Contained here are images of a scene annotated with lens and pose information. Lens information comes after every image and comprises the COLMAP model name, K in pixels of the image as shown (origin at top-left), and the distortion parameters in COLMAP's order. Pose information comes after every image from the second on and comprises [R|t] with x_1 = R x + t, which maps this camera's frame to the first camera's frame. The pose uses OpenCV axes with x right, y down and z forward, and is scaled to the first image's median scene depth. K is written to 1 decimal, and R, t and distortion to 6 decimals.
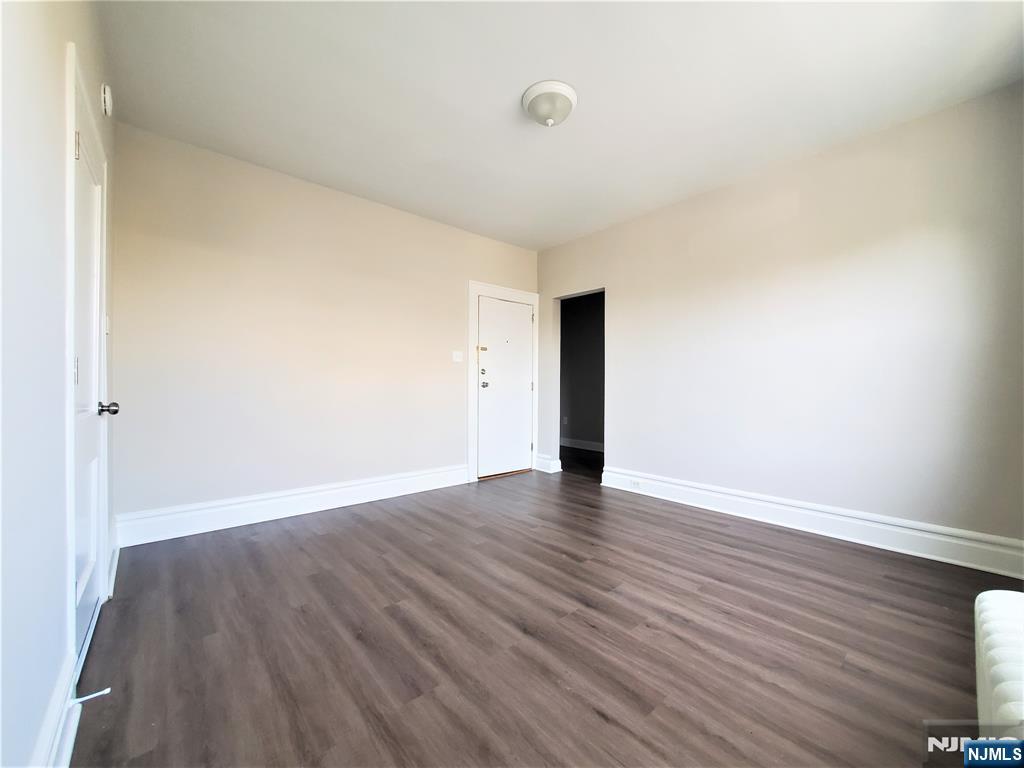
lens RADIAL K [[405.9, 0, 528.9], [0, 405.9, 389.1], [0, 0, 1]] dist [0.008552, 0.000128]
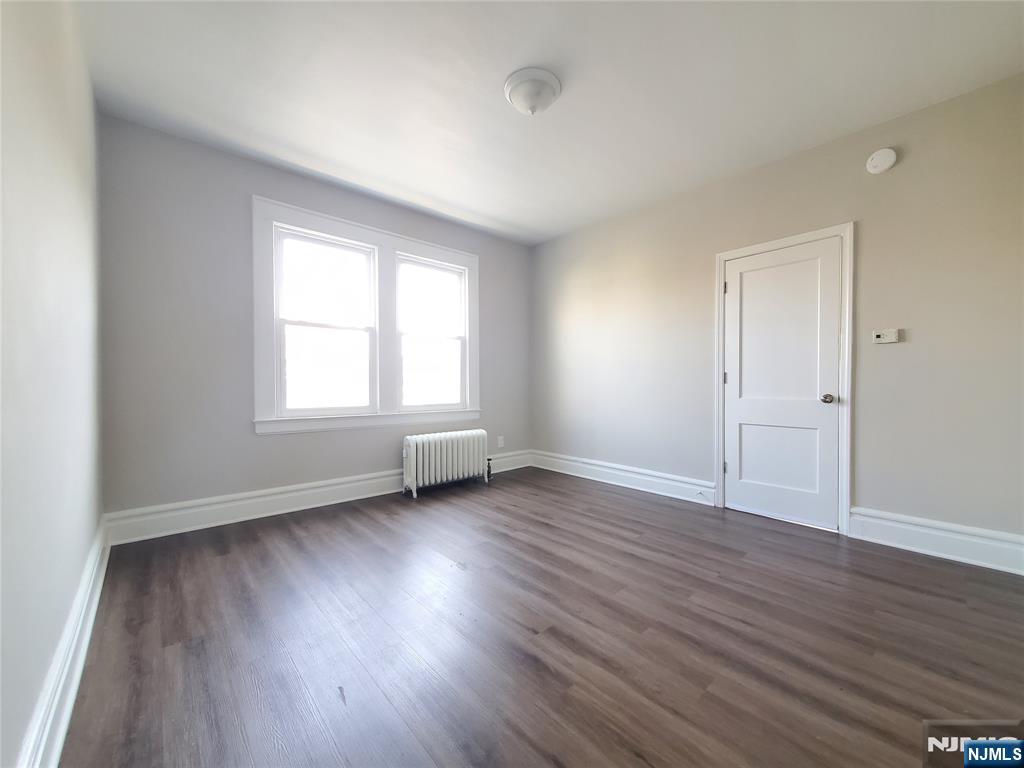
lens RADIAL K [[405.9, 0, 528.9], [0, 405.9, 389.1], [0, 0, 1]] dist [0.008552, 0.000128]
pose [[-0.999893, -0.008099, -0.012155, 0.083107], [-0.008285, 0.999847, 0.015391, -0.006056], [0.012028, 0.015490, -0.999808, 2.399800]]
